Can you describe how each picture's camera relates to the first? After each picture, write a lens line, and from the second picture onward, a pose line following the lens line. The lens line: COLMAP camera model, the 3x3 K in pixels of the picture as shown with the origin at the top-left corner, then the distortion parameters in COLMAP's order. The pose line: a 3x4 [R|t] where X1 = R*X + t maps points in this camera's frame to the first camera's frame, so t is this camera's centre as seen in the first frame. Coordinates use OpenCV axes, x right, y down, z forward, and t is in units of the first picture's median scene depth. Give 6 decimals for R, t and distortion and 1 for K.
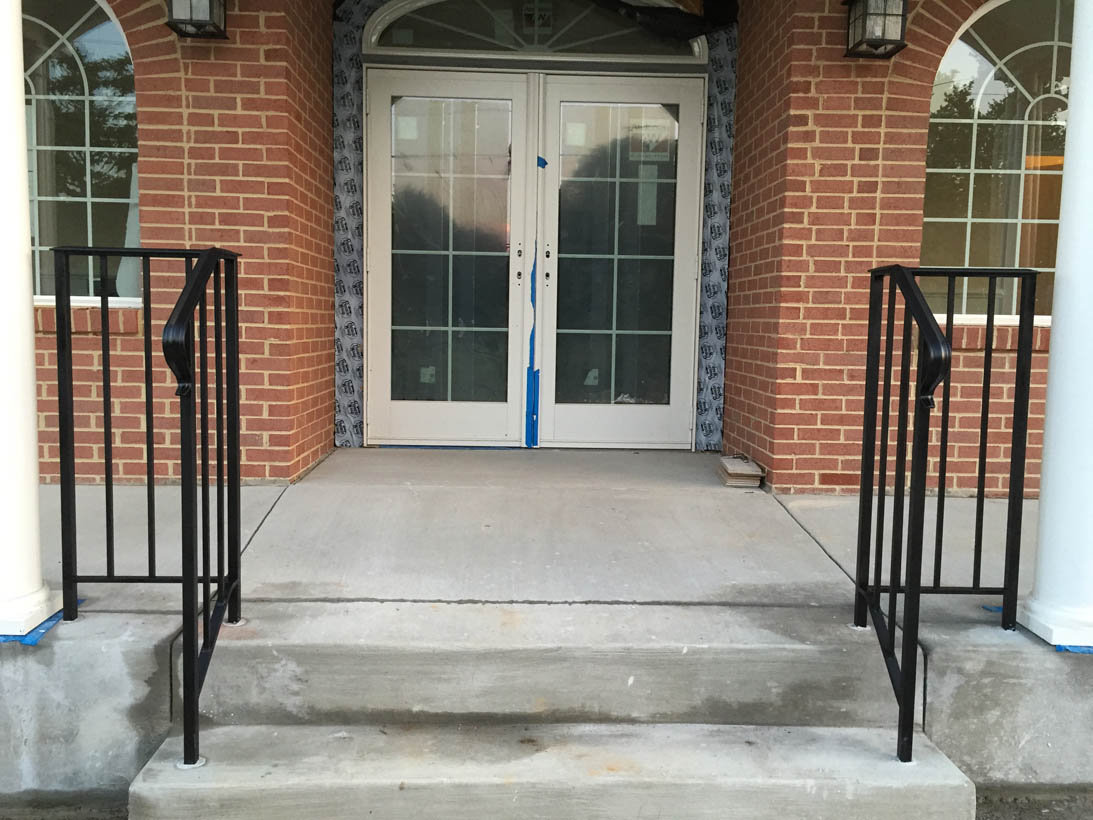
lens RADIAL K [[941.0, 0, 547.4], [0, 941.0, 410.4], [0, 0, 1]] dist [0.082620, -0.070161]
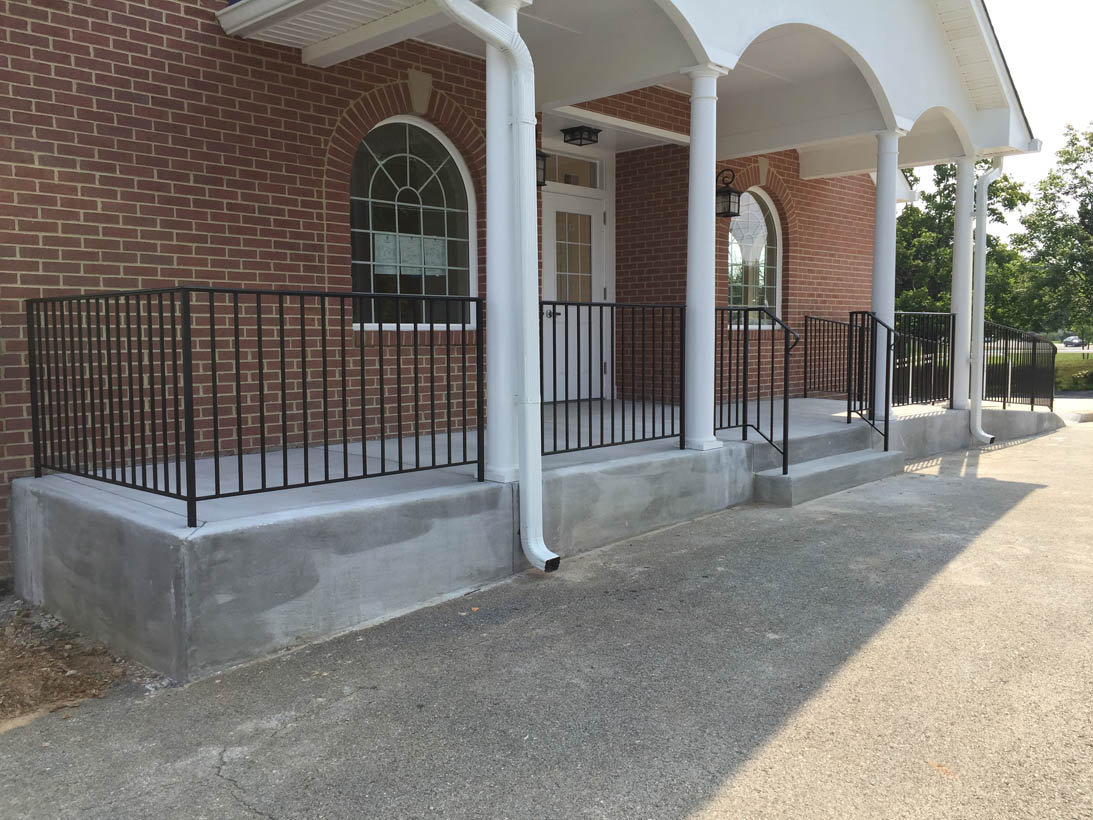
lens RADIAL K [[941.0, 0, 551.8], [0, 941.0, 417.6], [0, 0, 1]] dist [0.082620, -0.070161]
pose [[0.700459, -0.085183, 0.708591, -1.582145], [0.080973, 0.995926, 0.039682, -0.003129], [-0.709085, 0.029581, 0.704503, -0.331273]]
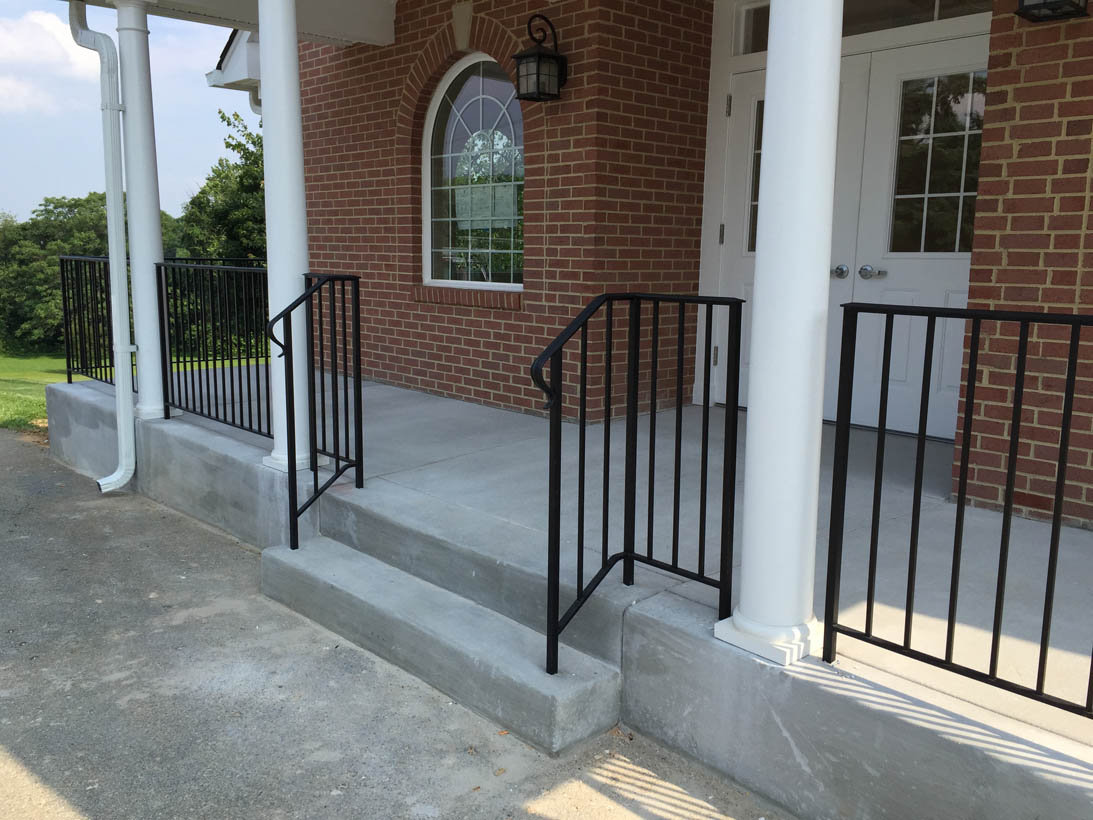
lens RADIAL K [[941.0, 0, 541.6], [0, 941.0, 406.0], [0, 0, 1]] dist [0.082620, -0.070161]
pose [[0.653442, 0.112239, -0.748610, 0.690824], [-0.075074, 0.993680, 0.083452, -0.056542], [0.753245, 0.001670, 0.657738, 0.072854]]
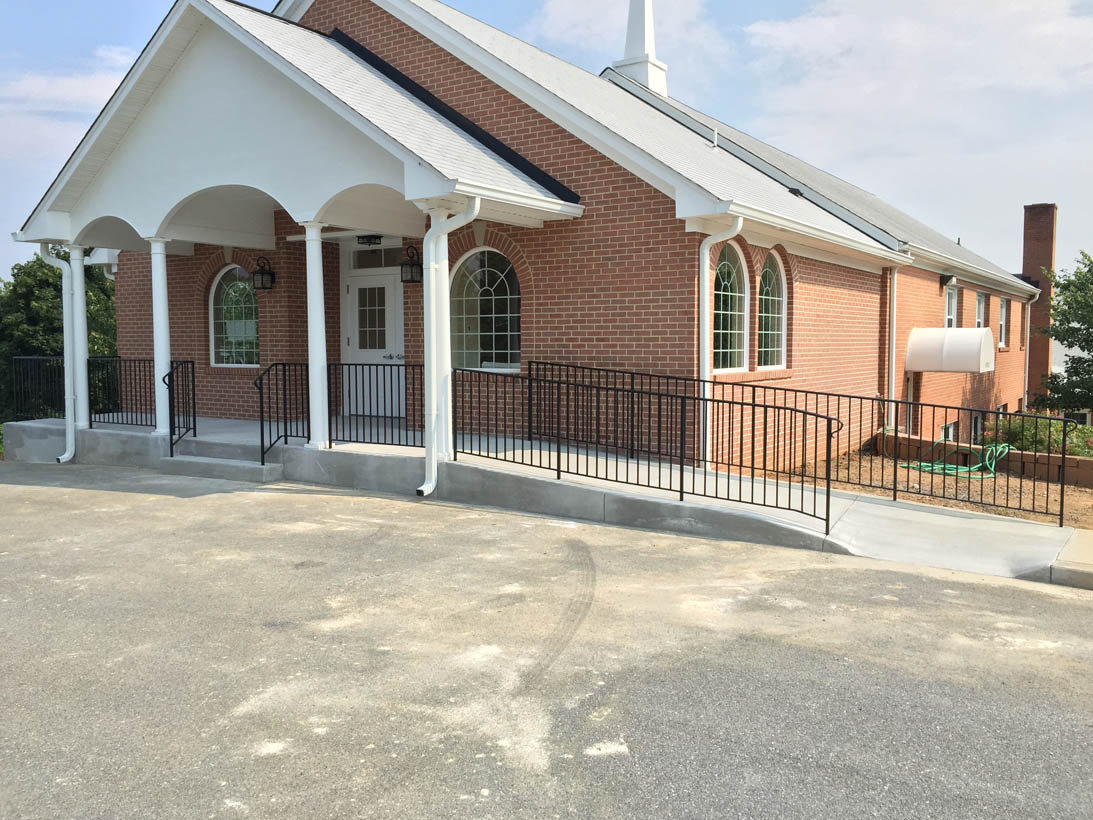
lens RADIAL K [[941.0, 0, 549.6], [0, 941.0, 402.9], [0, 0, 1]] dist [0.082620, -0.070161]
pose [[0.820386, 0.014915, -0.571616, 2.283681], [-0.037478, 0.998913, -0.027726, 0.067632], [0.570581, 0.044169, 0.820053, -1.121136]]
